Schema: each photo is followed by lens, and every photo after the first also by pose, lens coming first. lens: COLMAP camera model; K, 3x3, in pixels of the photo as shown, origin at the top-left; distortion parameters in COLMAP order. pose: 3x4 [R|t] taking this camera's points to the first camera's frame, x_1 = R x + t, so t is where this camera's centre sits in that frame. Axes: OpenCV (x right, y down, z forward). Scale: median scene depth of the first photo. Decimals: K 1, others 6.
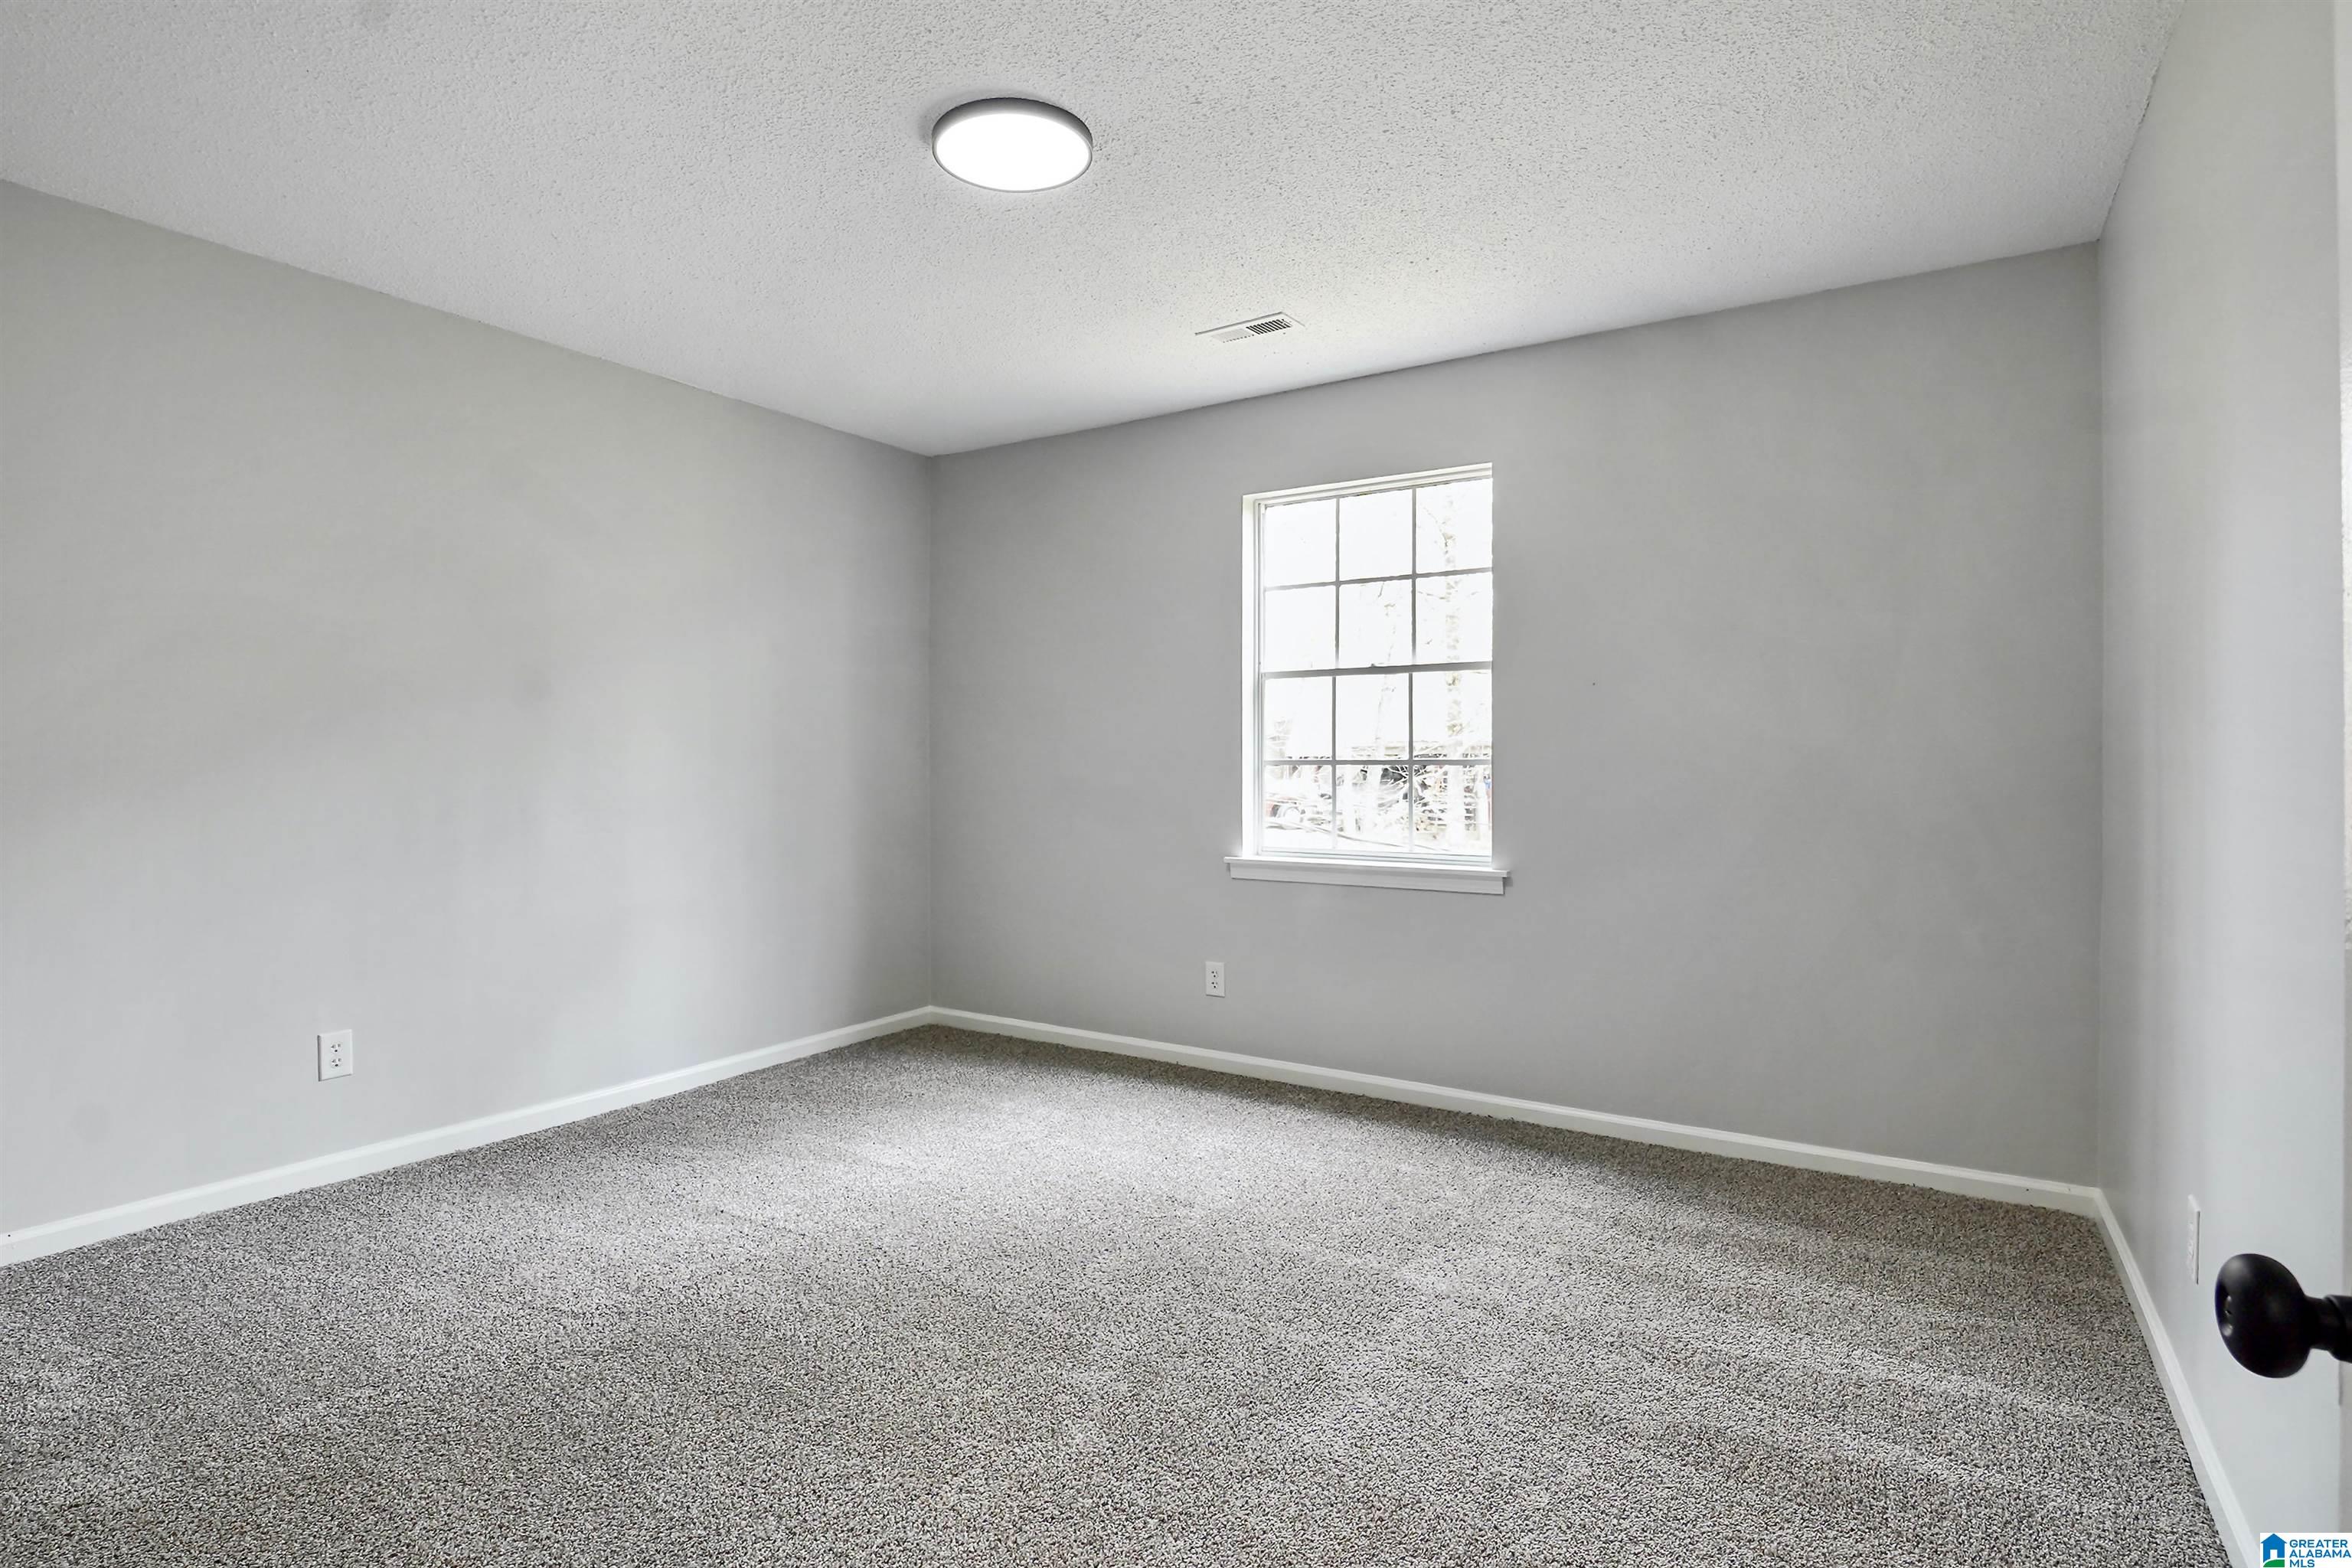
lens RADIAL K [[1145.7, 0, 1178.9], [0, 1145.7, 755.9], [0, 0, 1]] dist [-0.028143, -0.000838]
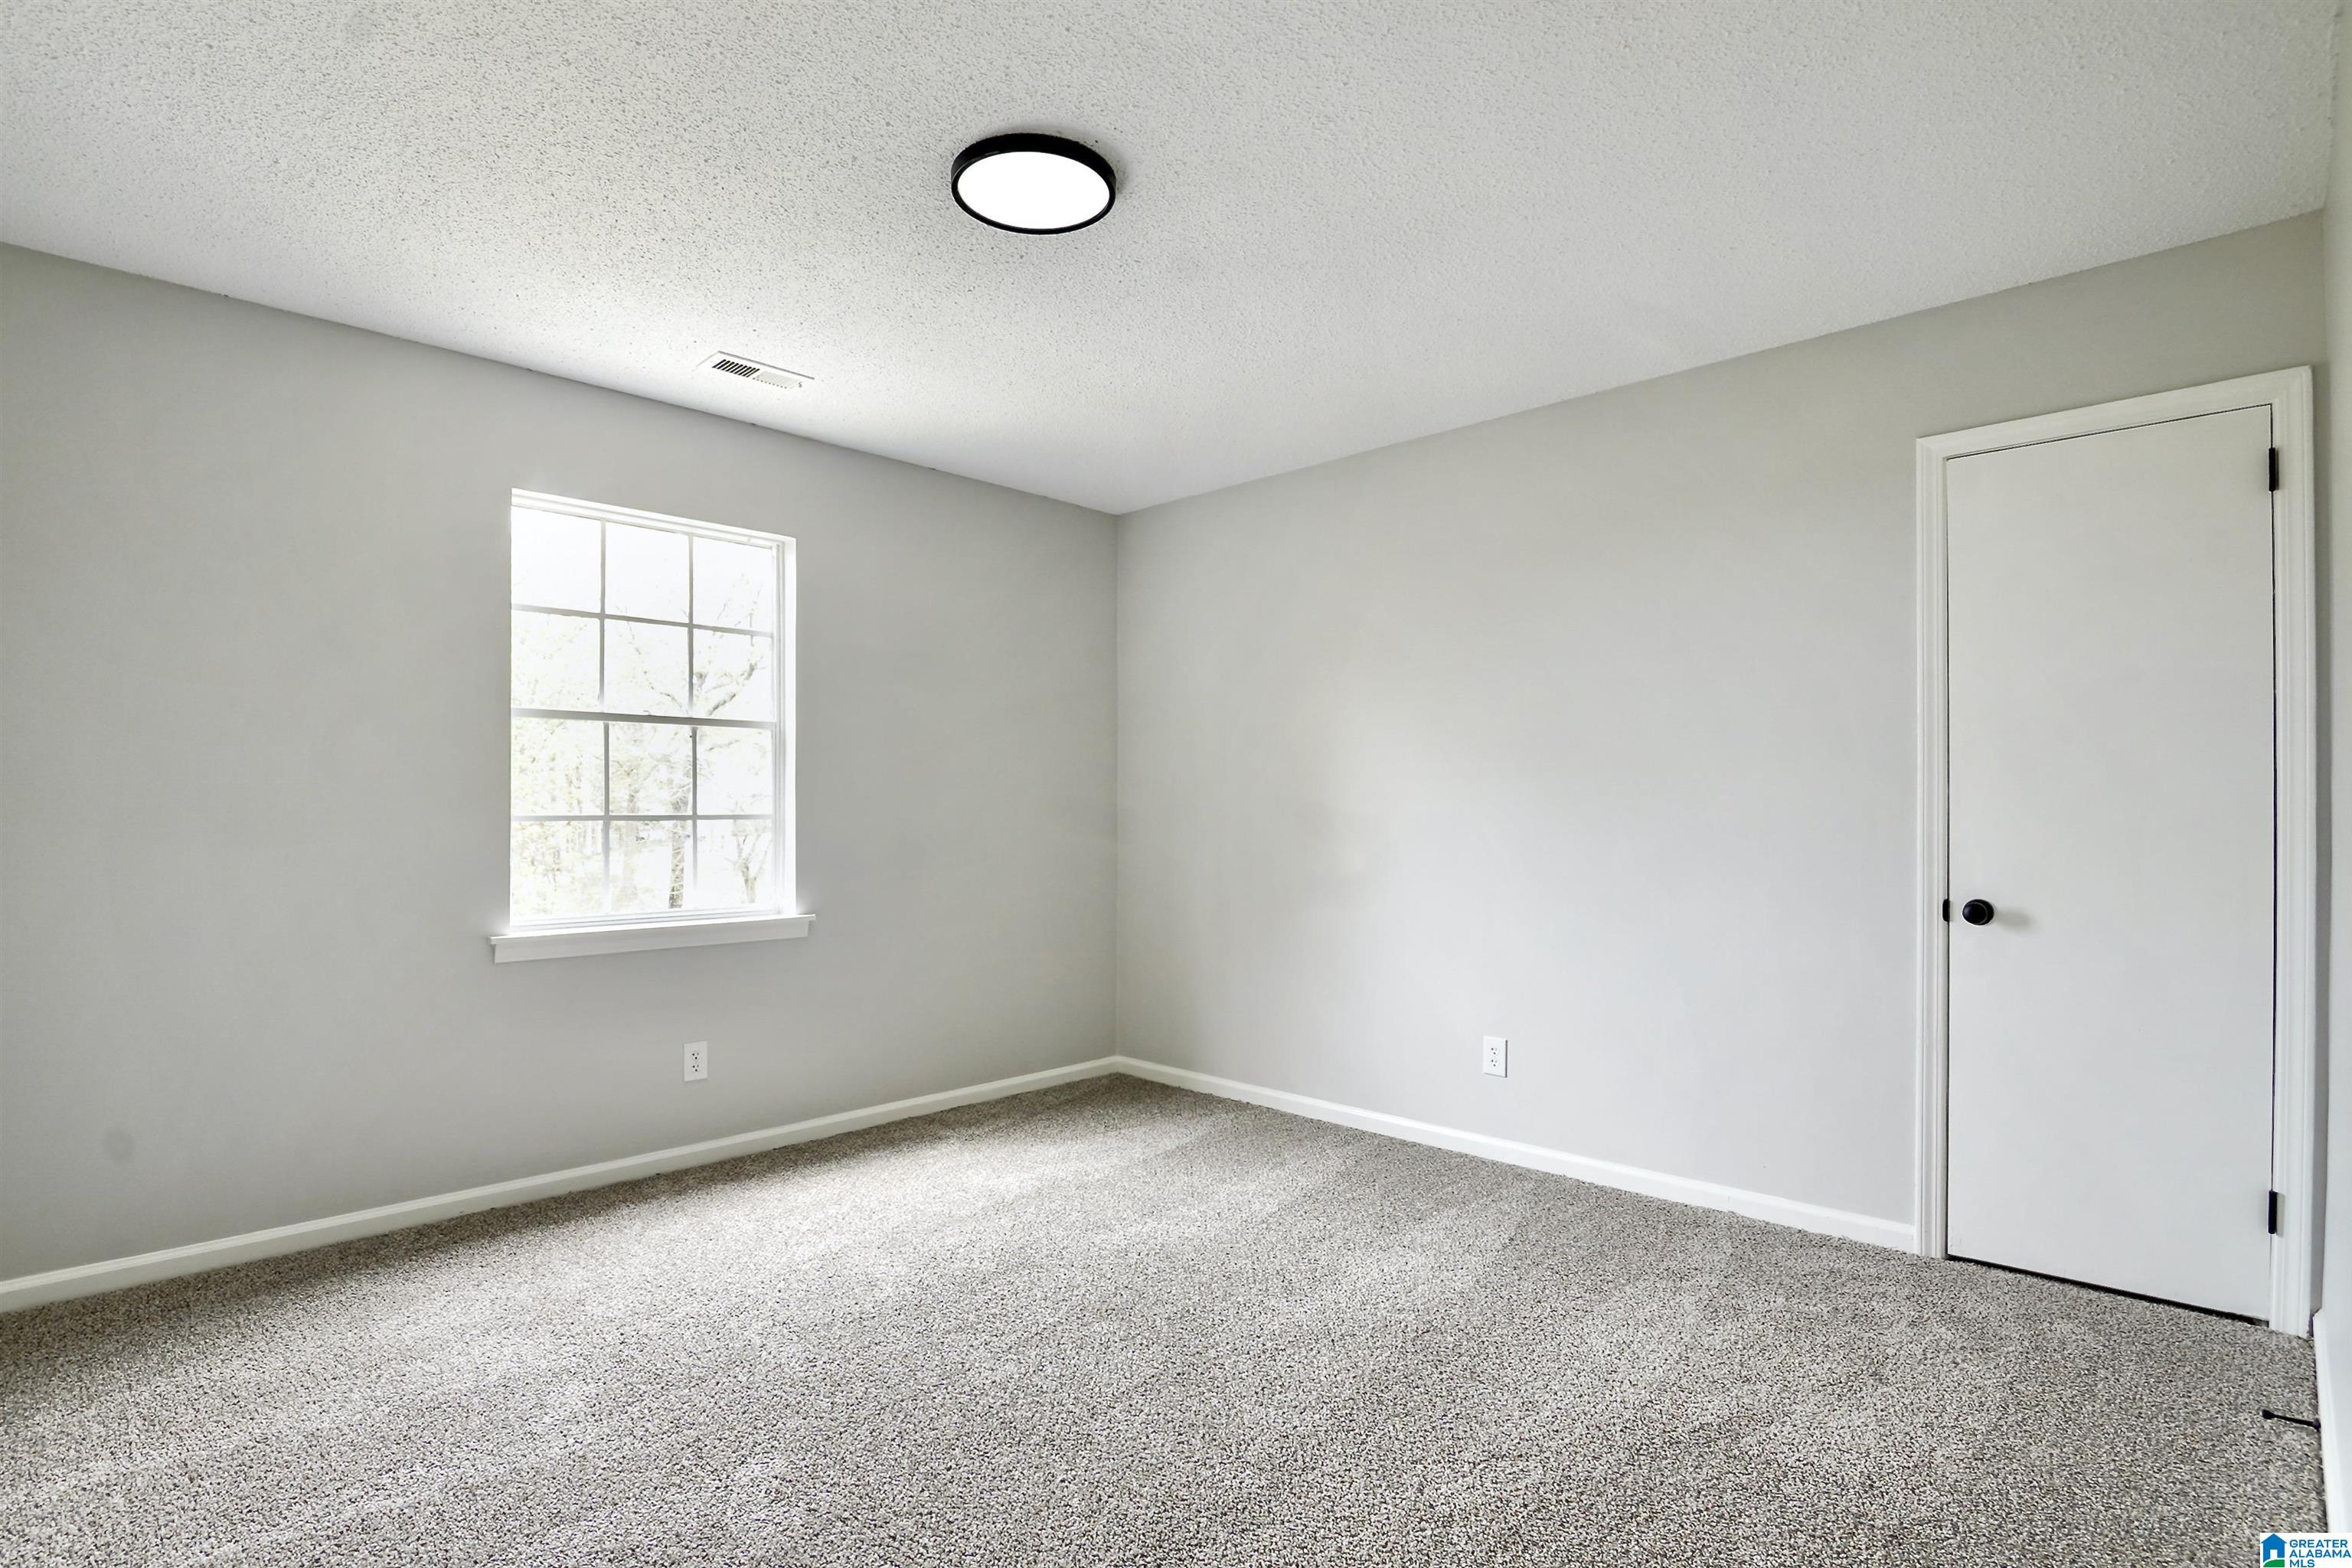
lens RADIAL K [[1169.4, 0, 1170.2], [0, 1169.4, 791.4], [0, 0, 1]] dist [-0.004044, -0.001285]
pose [[0.187629, 0.014105, 0.982139, -0.684706], [-0.009690, 0.999875, -0.012509, -0.007638], [-0.982192, -0.007170, 0.187742, 0.398819]]
